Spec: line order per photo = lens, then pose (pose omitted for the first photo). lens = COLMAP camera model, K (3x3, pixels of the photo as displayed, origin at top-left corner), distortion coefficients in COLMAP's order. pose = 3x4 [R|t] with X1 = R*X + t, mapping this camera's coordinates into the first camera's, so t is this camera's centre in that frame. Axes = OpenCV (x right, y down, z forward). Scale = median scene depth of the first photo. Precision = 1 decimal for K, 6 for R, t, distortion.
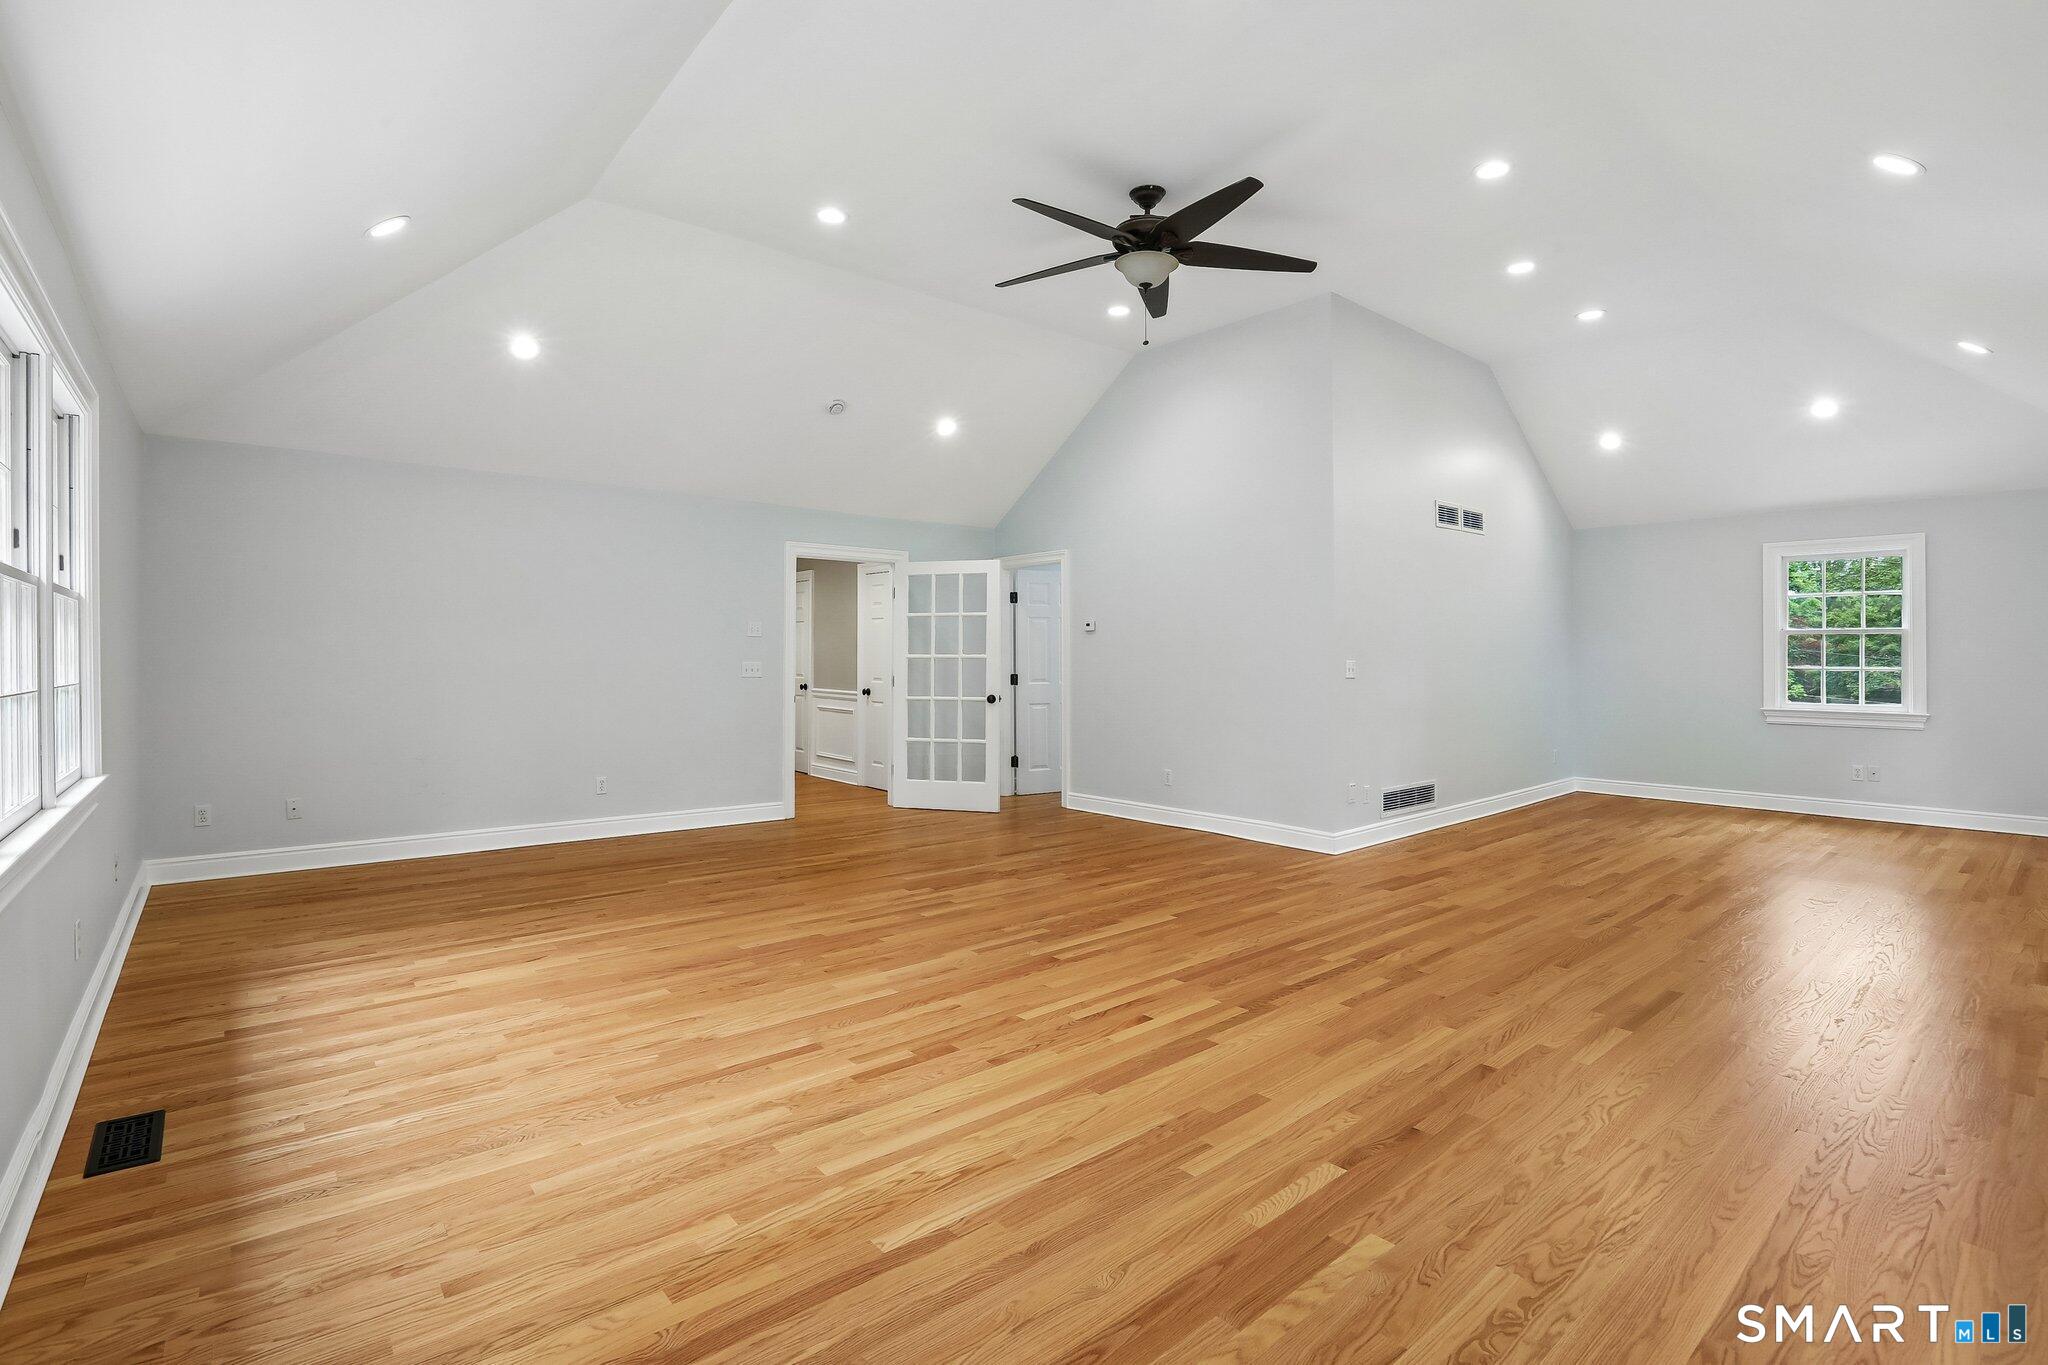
lens RADIAL K [[949.3, 0, 1031.2], [0, 949.3, 669.1], [0, 0, 1]] dist [-0.015177, -0.000080]
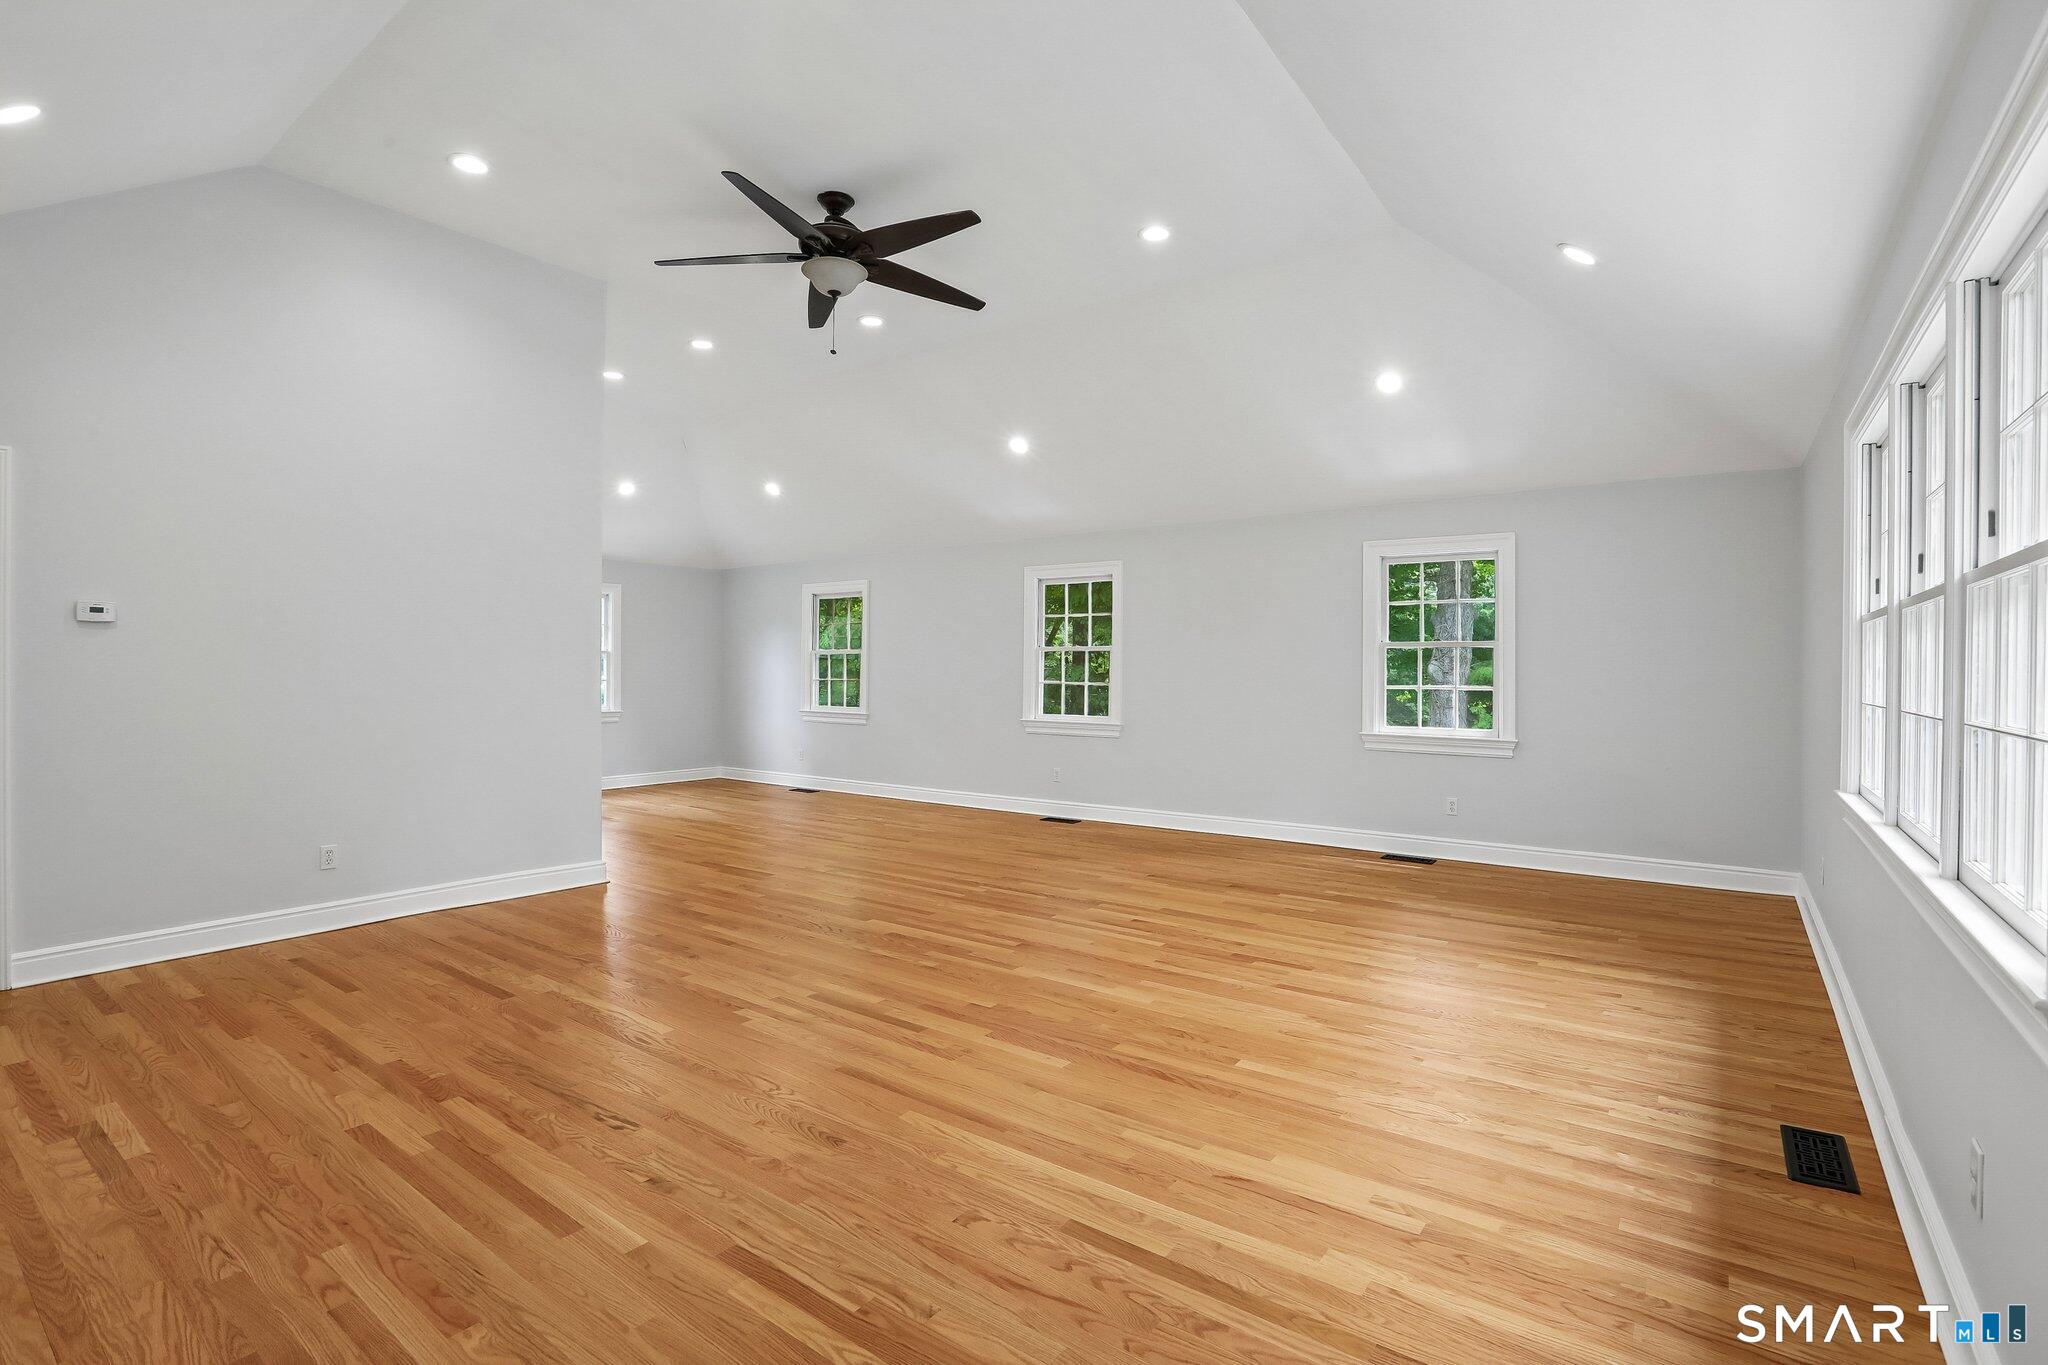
lens RADIAL K [[949.3, 0, 1026.4], [0, 949.3, 684.4], [0, 0, 1]] dist [-0.015177, -0.000080]
pose [[-0.226857, -0.010150, 0.973875, -1.341650], [0.001477, 0.999941, 0.010766, -0.016332], [-0.973927, 0.003880, -0.226829, 1.575468]]
